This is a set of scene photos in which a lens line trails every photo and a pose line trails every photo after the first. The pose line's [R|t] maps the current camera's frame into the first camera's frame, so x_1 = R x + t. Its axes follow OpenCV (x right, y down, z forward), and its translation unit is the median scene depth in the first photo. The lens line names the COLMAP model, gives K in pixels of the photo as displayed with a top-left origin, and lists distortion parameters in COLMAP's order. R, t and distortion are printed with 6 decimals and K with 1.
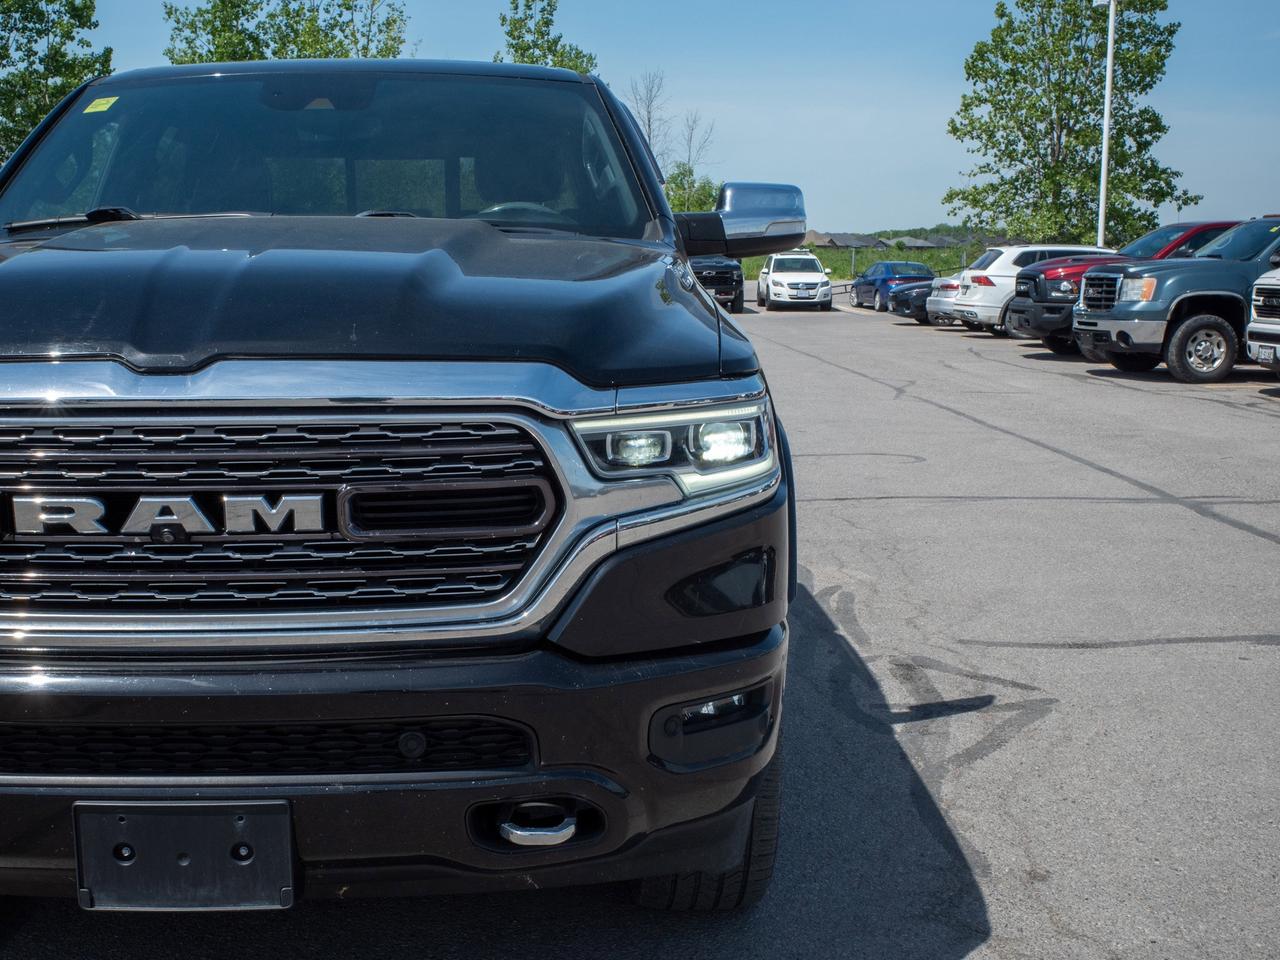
lens RADIAL K [[1499.6, 0, 562.6], [0, 1499.6, 465.8], [0, 0, 1]] dist [-0.046977, 0.000000]
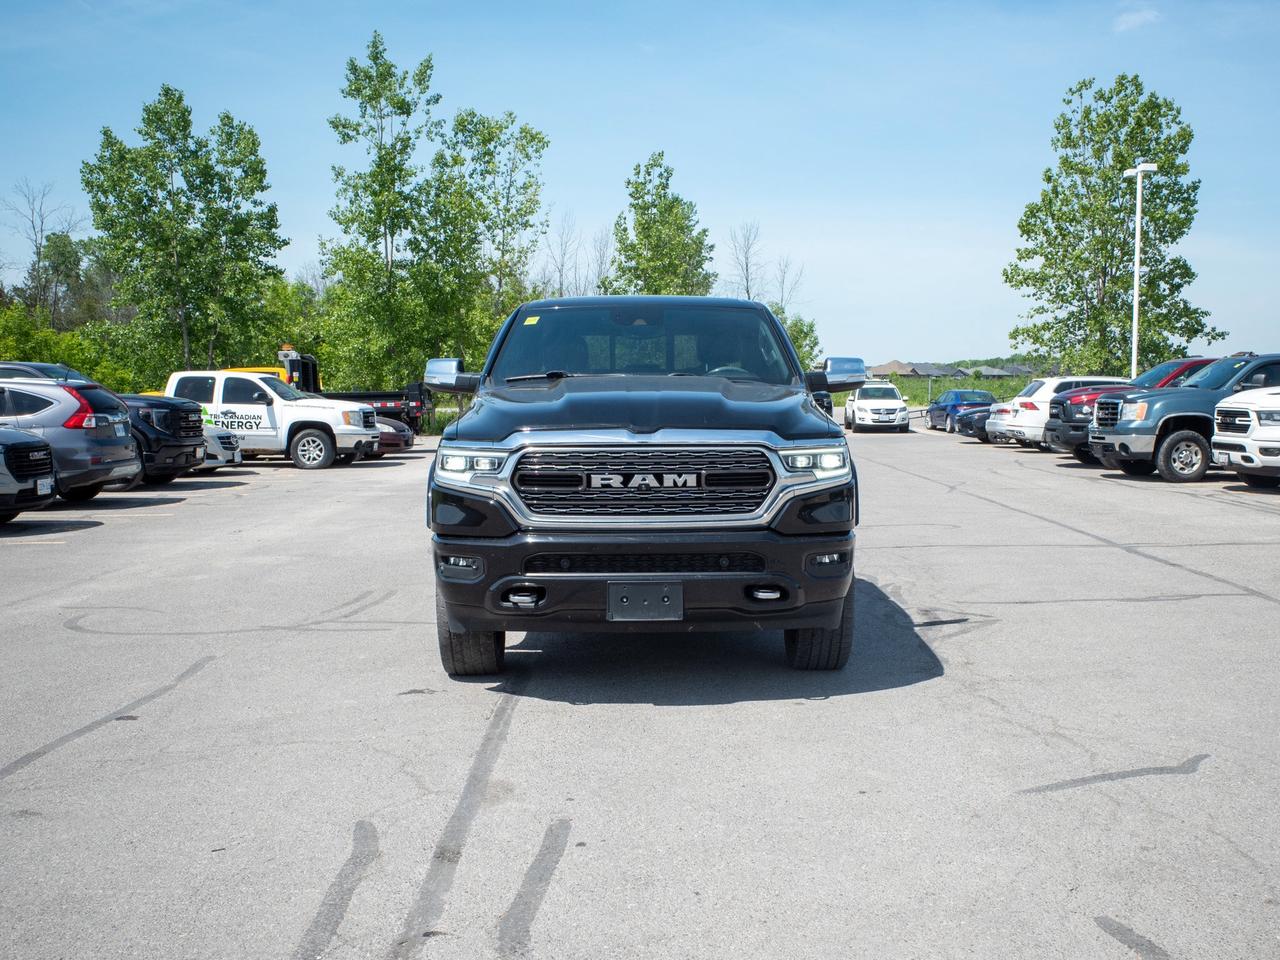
lens RADIAL K [[1390.8, 0, 677.6], [0, 1390.8, 486.8], [0, 0, 1]] dist [-0.050193, 0.000000]
pose [[0.999958, -0.002716, 0.008786, -0.045337], [0.003291, 0.997806, -0.066124, 0.046191], [-0.008587, 0.066150, 0.997773, -0.356151]]
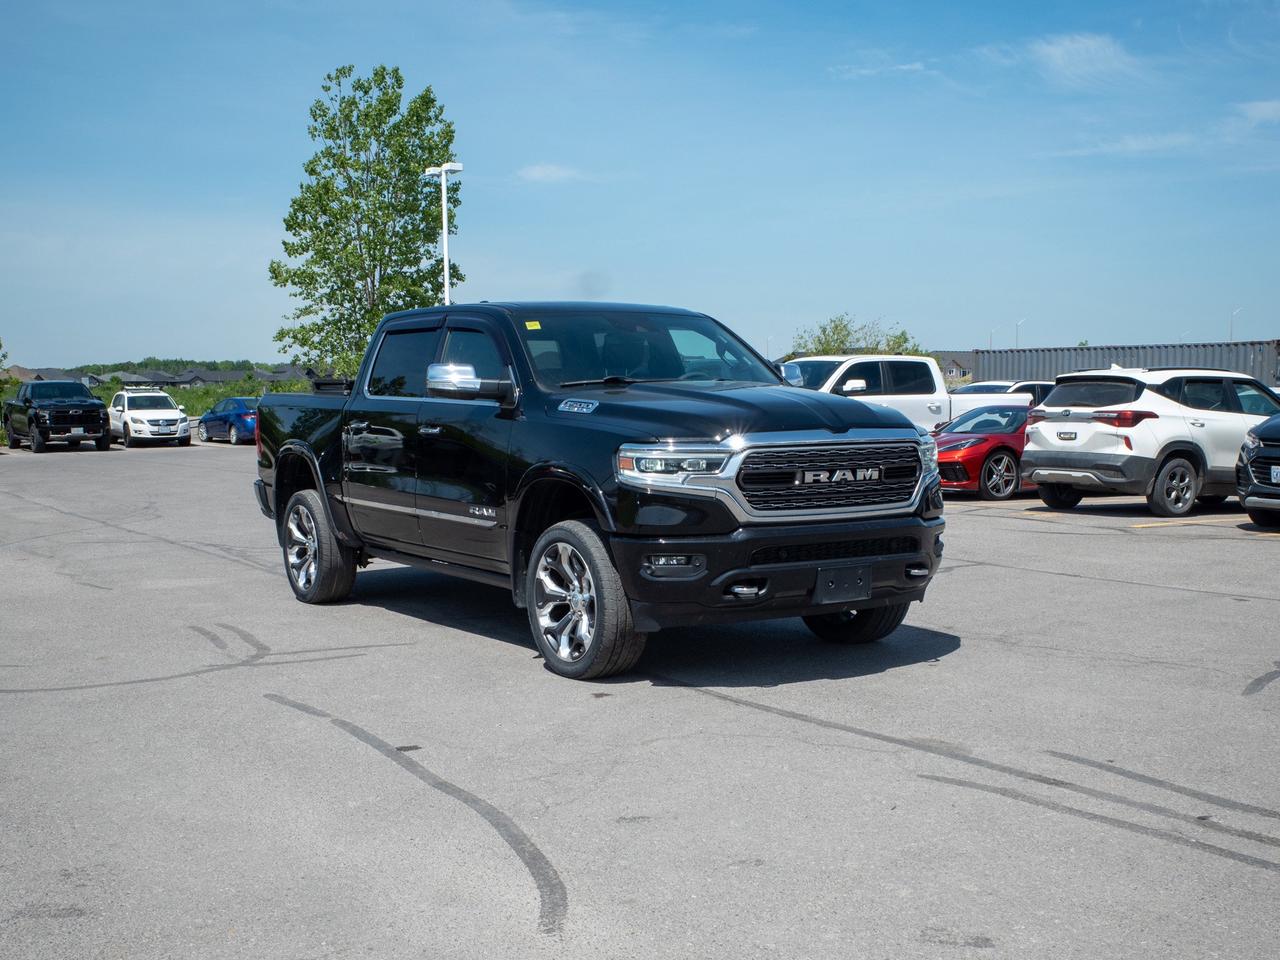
lens RADIAL K [[1533.9, 0, 646.9], [0, 1533.9, 479.4], [0, 0, 1]] dist [-0.045370, 0.000000]
pose [[0.859738, -0.036943, 0.509398, -0.479649], [0.078447, 0.995097, -0.060233, 0.042821], [-0.504675, 0.091745, 0.858421, -0.341103]]
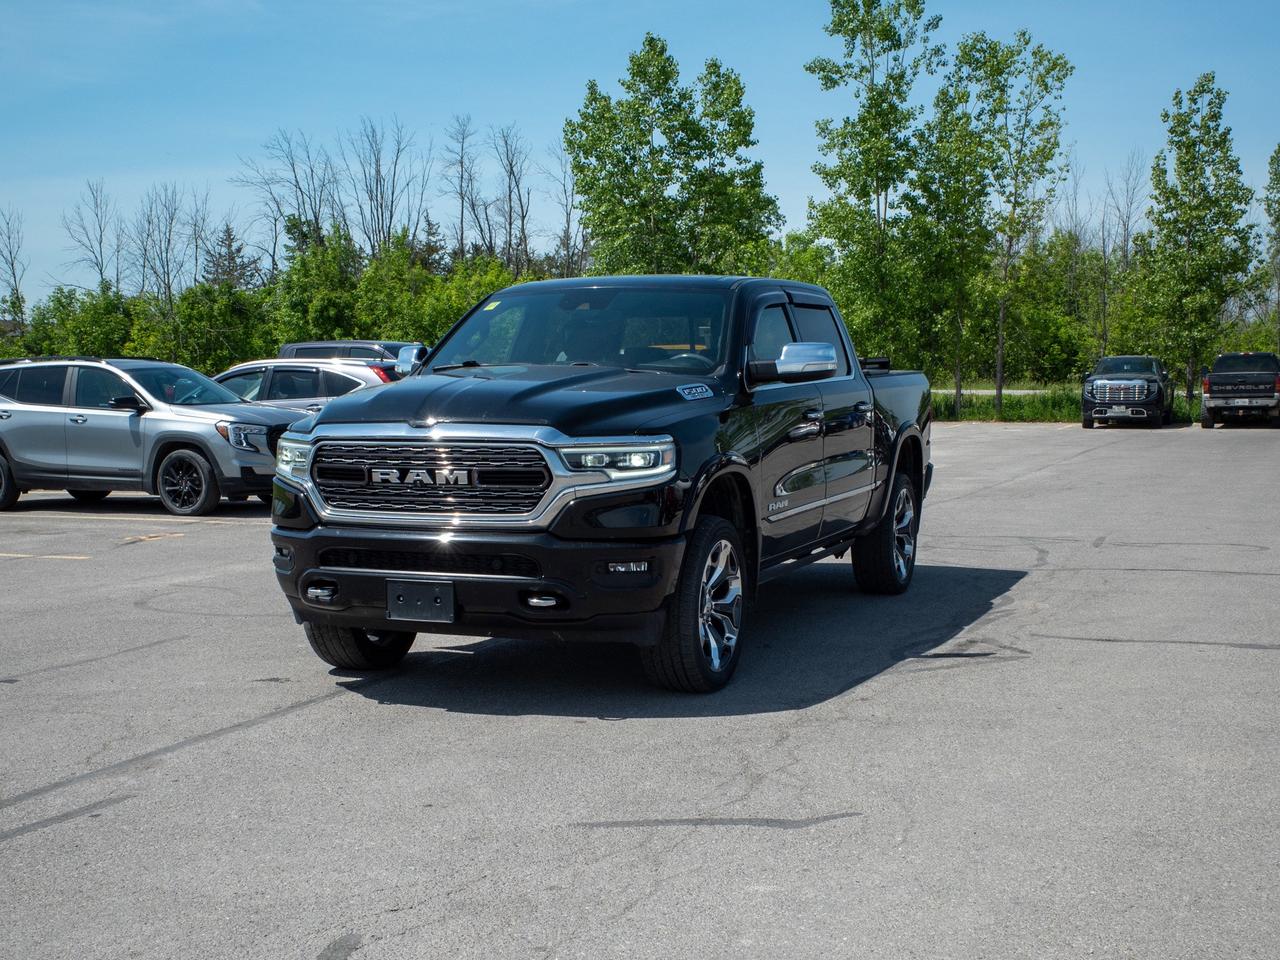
lens RADIAL K [[1632.9, 0, 638.8], [0, 1632.9, 483.8], [0, 0, 1]] dist [-0.018613, 0.000000]
pose [[0.924993, 0.026231, -0.379079, 0.267738], [-0.050646, 0.997224, -0.054577, 0.039983], [0.376595, 0.069682, 0.923754, -0.353059]]
